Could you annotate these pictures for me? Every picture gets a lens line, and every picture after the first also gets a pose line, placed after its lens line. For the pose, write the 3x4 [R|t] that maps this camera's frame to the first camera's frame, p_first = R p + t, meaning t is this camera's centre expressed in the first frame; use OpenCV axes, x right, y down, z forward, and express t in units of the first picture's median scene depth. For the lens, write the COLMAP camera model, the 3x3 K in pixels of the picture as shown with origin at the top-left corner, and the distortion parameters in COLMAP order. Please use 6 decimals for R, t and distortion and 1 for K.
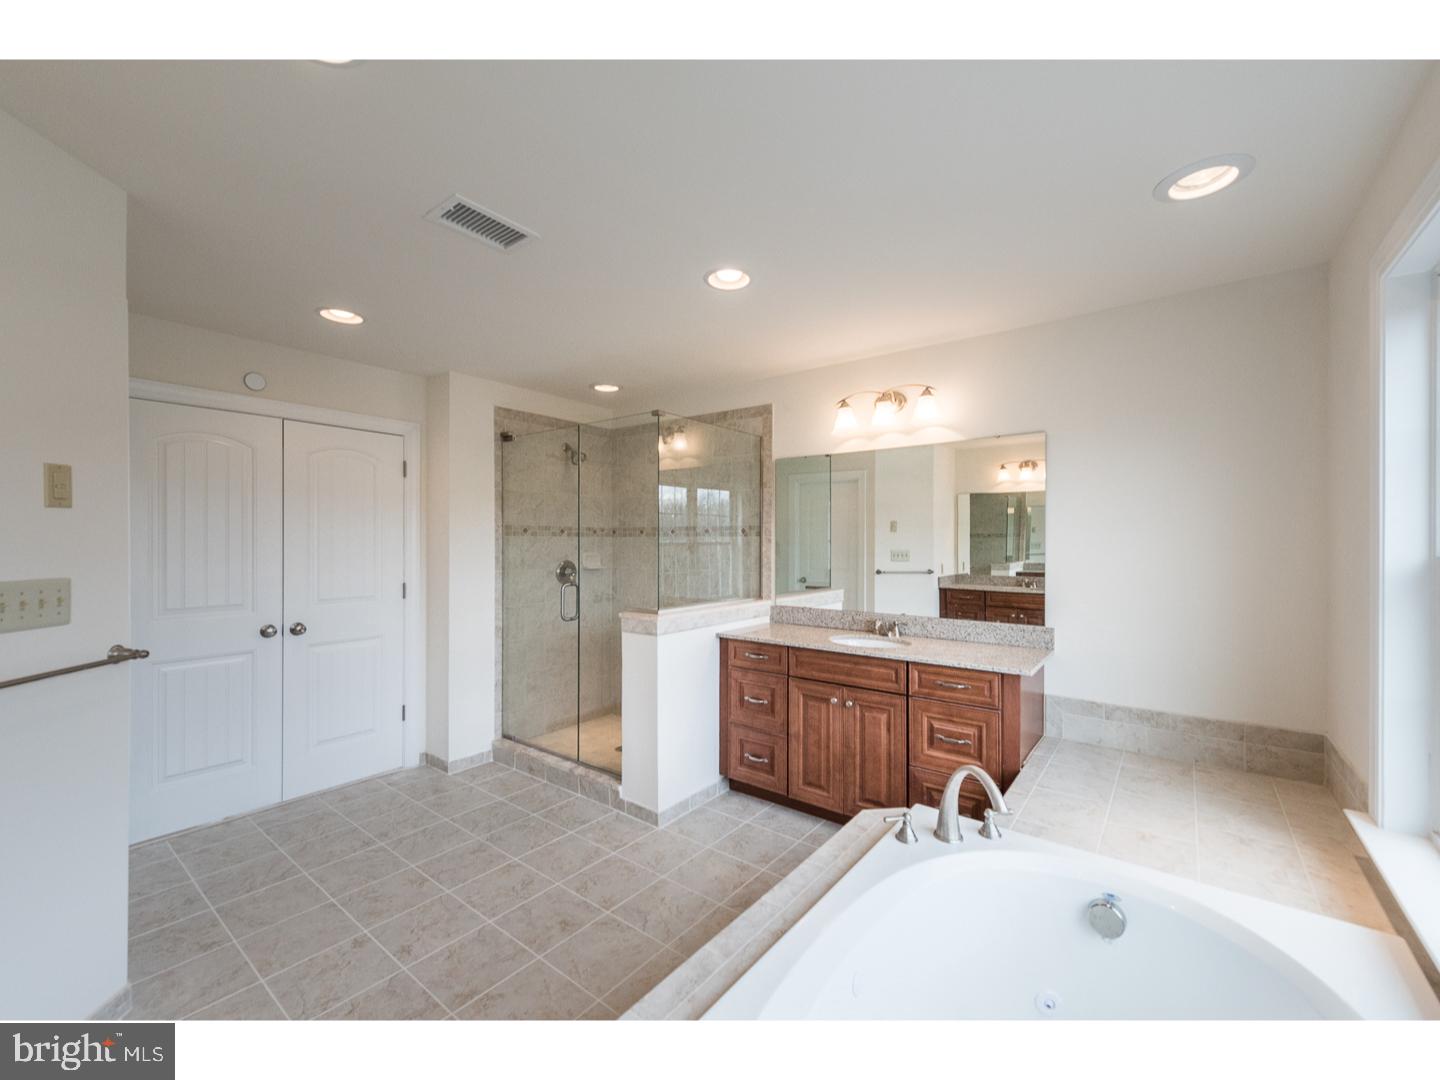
lens RADIAL K [[580.9, 0, 701.9], [0, 580.9, 558.3], [0, 0, 1]] dist [-0.001175, -0.000282]
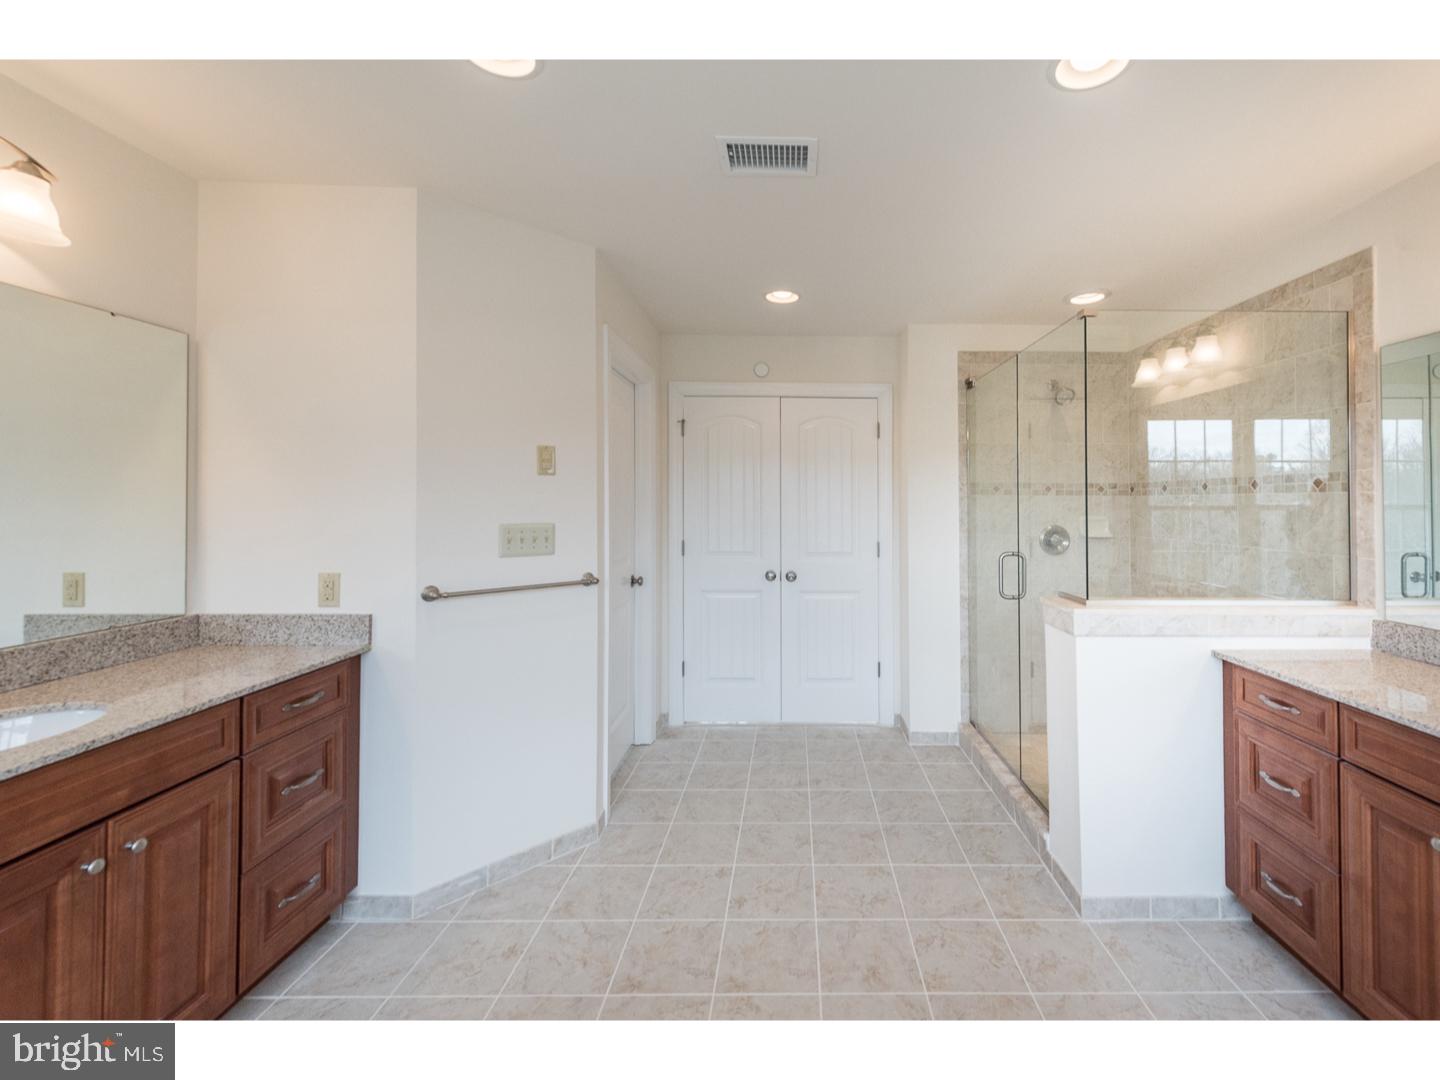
lens RADIAL K [[590.6, 0, 796.3], [0, 590.6, 508.1], [0, 0, 1]] dist [0.013763, -0.008546]
pose [[0.637085, 0.008684, -0.770745, 0.219068], [-0.025882, 0.999614, -0.010132, -0.002658], [0.770359, 0.026403, 0.637063, 0.254339]]
